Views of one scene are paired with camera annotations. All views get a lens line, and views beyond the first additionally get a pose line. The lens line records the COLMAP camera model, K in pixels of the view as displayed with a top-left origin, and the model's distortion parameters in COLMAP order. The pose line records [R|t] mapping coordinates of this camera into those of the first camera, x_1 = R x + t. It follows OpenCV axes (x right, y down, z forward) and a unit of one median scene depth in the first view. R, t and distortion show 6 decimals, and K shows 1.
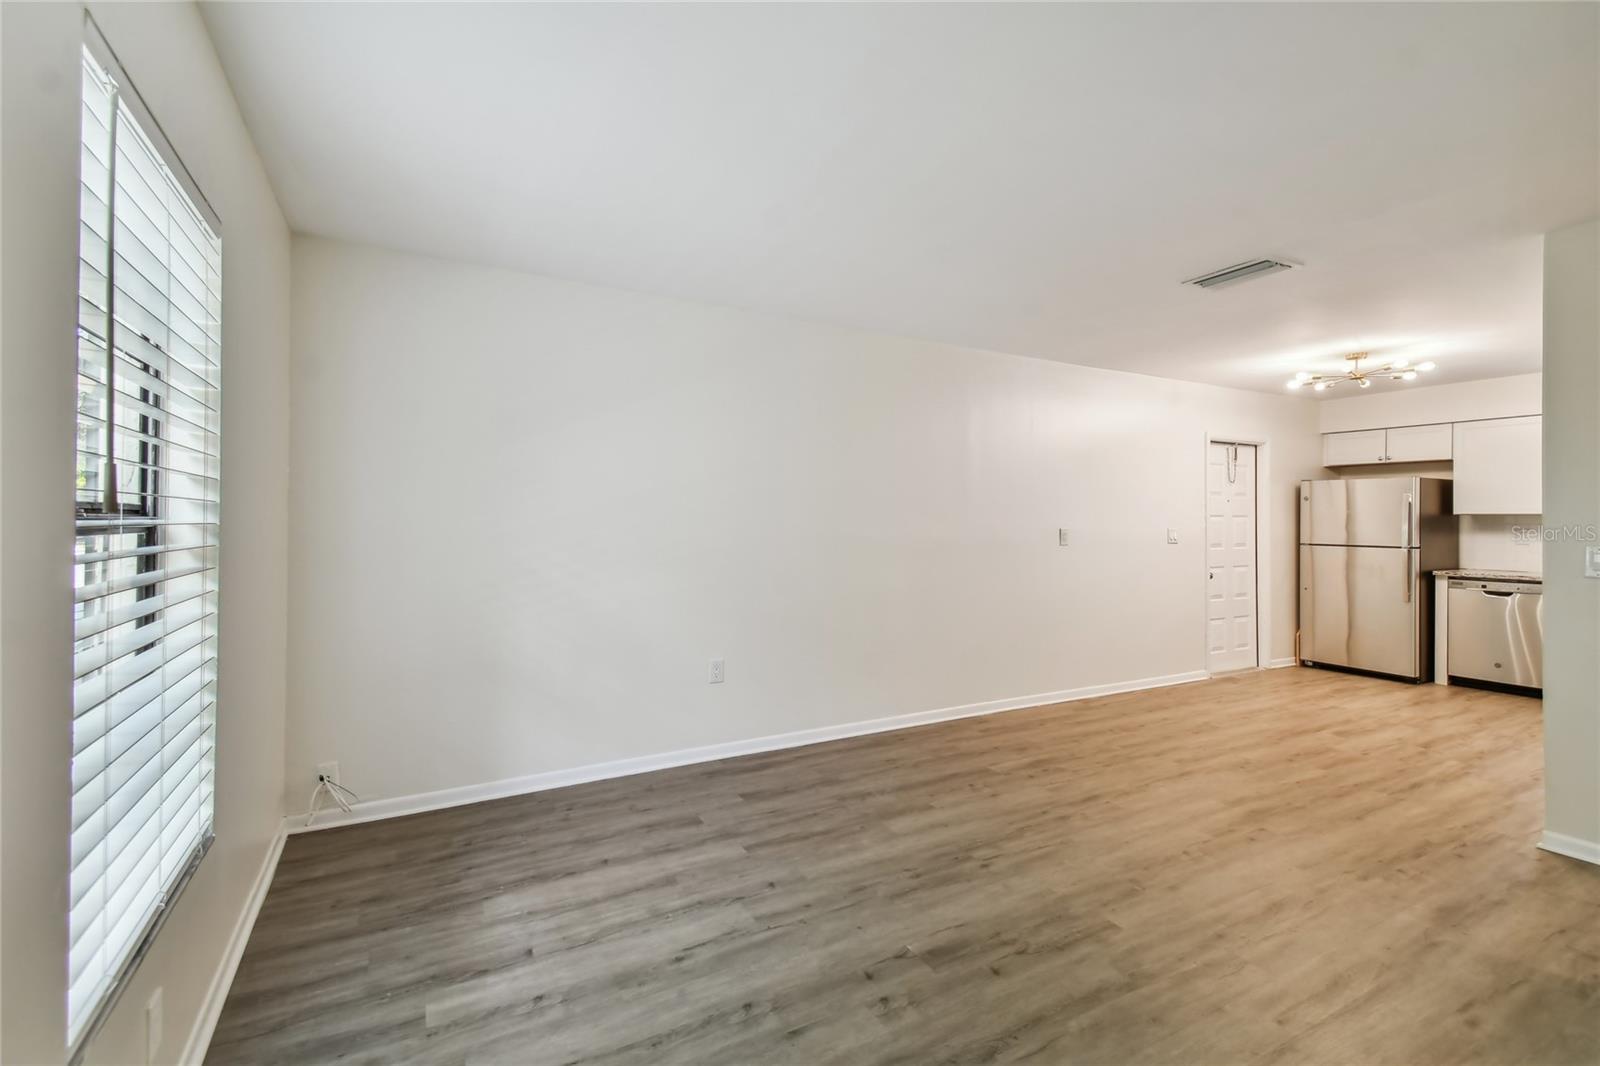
lens RADIAL K [[705.4, 0, 812.1], [0, 705.4, 512.5], [0, 0, 1]] dist [0.054267, -0.024877]
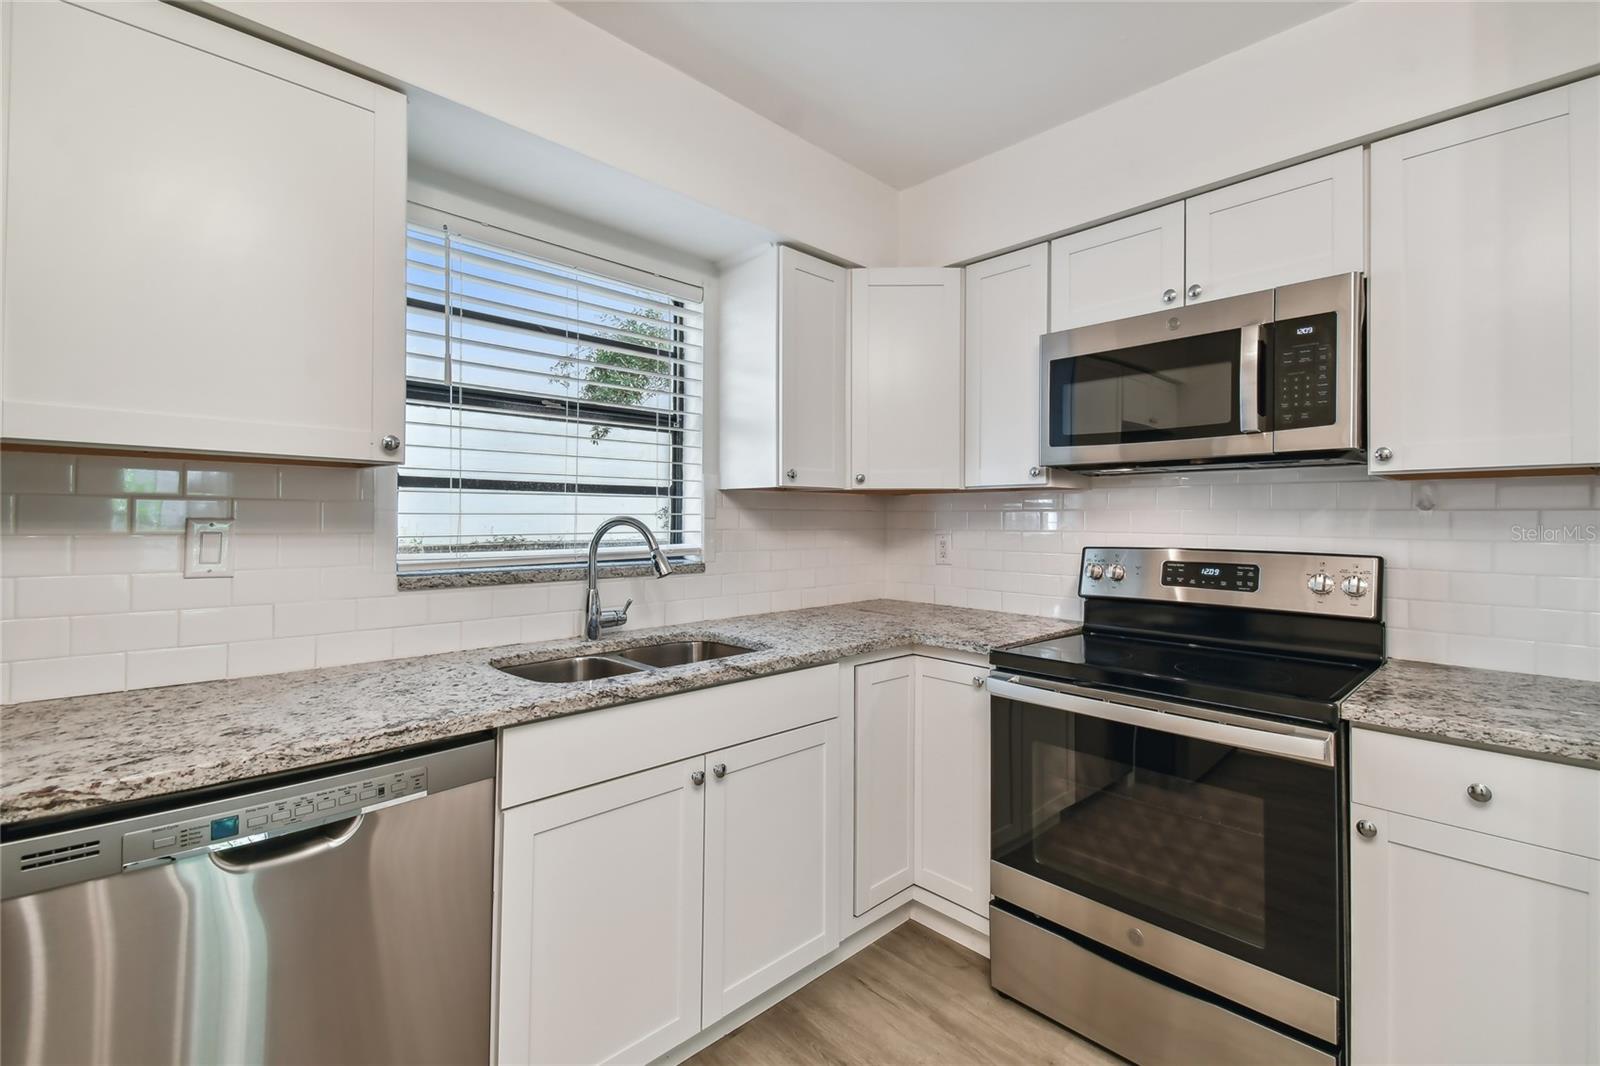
lens RADIAL K [[705.4, 0, 812.1], [0, 705.4, 512.5], [0, 0, 1]] dist [0.054267, -0.024877]
pose [[-0.265420, 0.000567, 0.964133, 1.271029], [-0.022483, 0.999724, -0.006777, 0.033498], [-0.963871, -0.023475, -0.265334, 1.631311]]
